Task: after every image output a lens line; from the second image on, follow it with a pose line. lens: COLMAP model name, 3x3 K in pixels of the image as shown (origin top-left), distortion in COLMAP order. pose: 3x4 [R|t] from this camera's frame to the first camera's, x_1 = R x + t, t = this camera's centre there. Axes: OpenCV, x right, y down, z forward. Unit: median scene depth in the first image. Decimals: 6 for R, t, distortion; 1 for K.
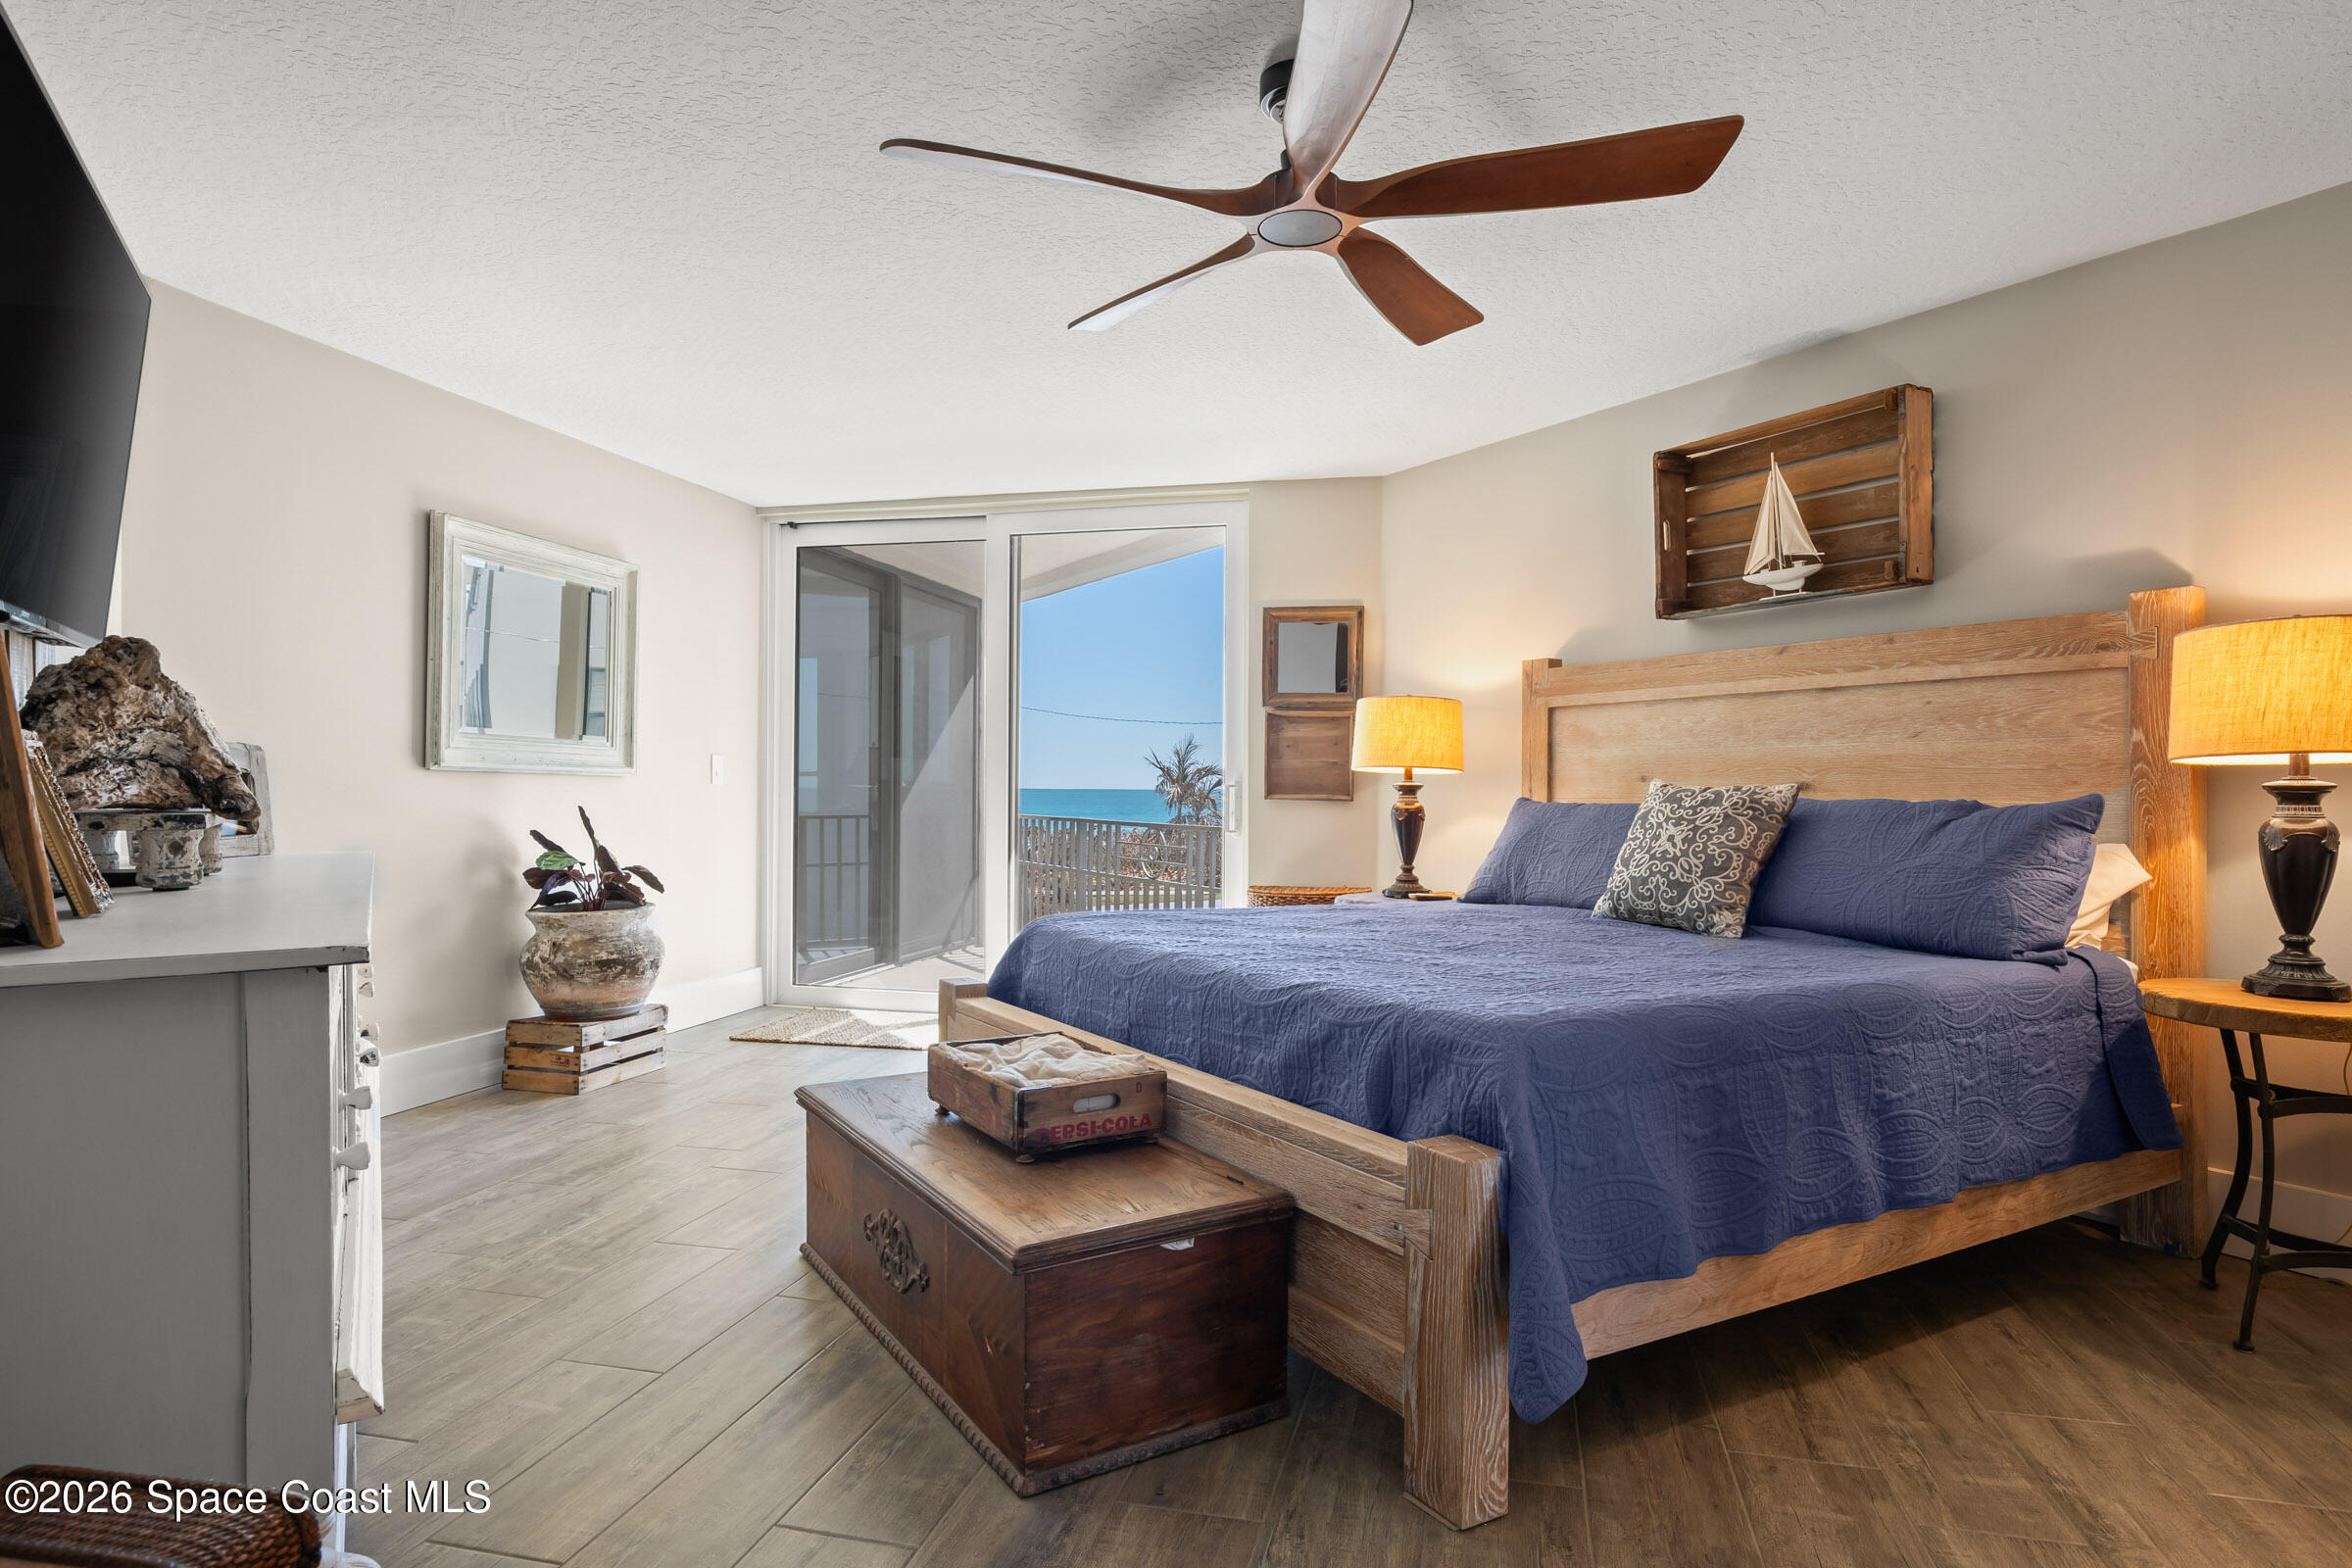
lens RADIAL K [[1305.9, 0, 1202.9], [0, 1305.9, 791.3], [0, 0, 1]] dist [-0.000918, 0.000424]
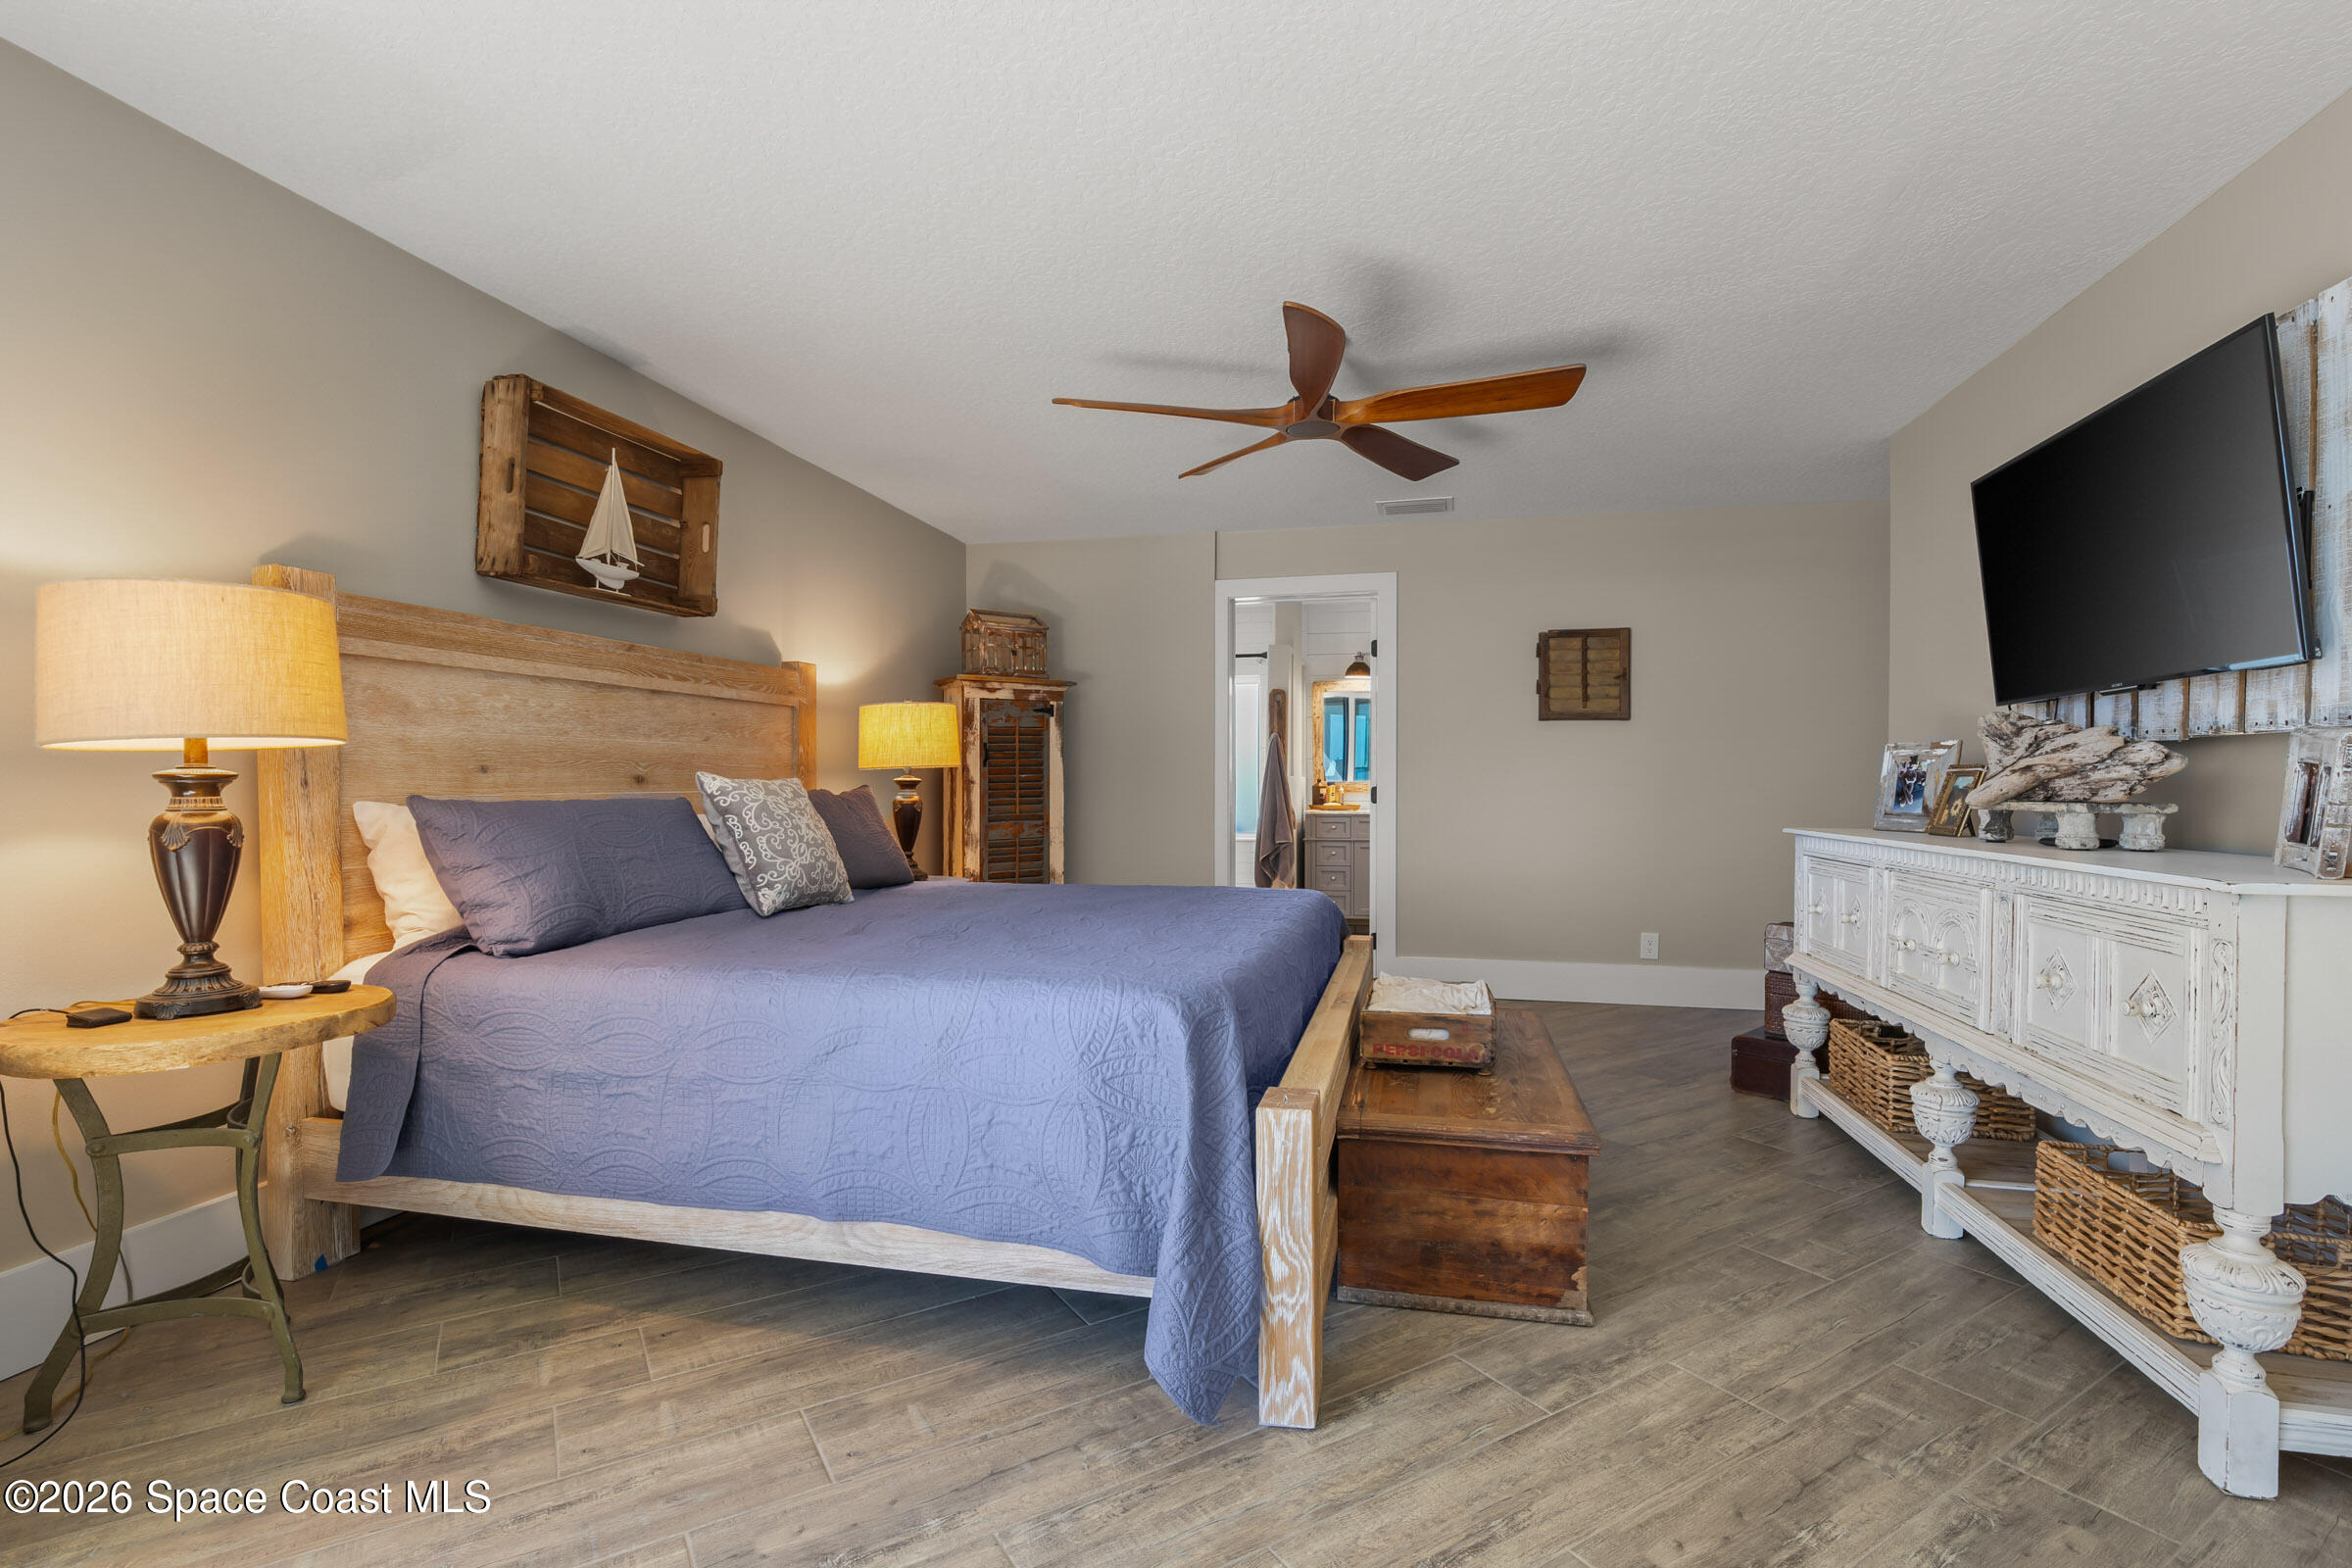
lens RADIAL K [[1086.3, 0, 1186.8], [0, 1086.3, 776.2], [0, 0, 1]] dist [-0.014157, 0.004399]
pose [[-0.712209, 0.000345, 0.701968, -0.482407], [-0.002367, 0.999993, -0.002893, -0.004844], [-0.701964, -0.003722, -0.712203, 1.328460]]
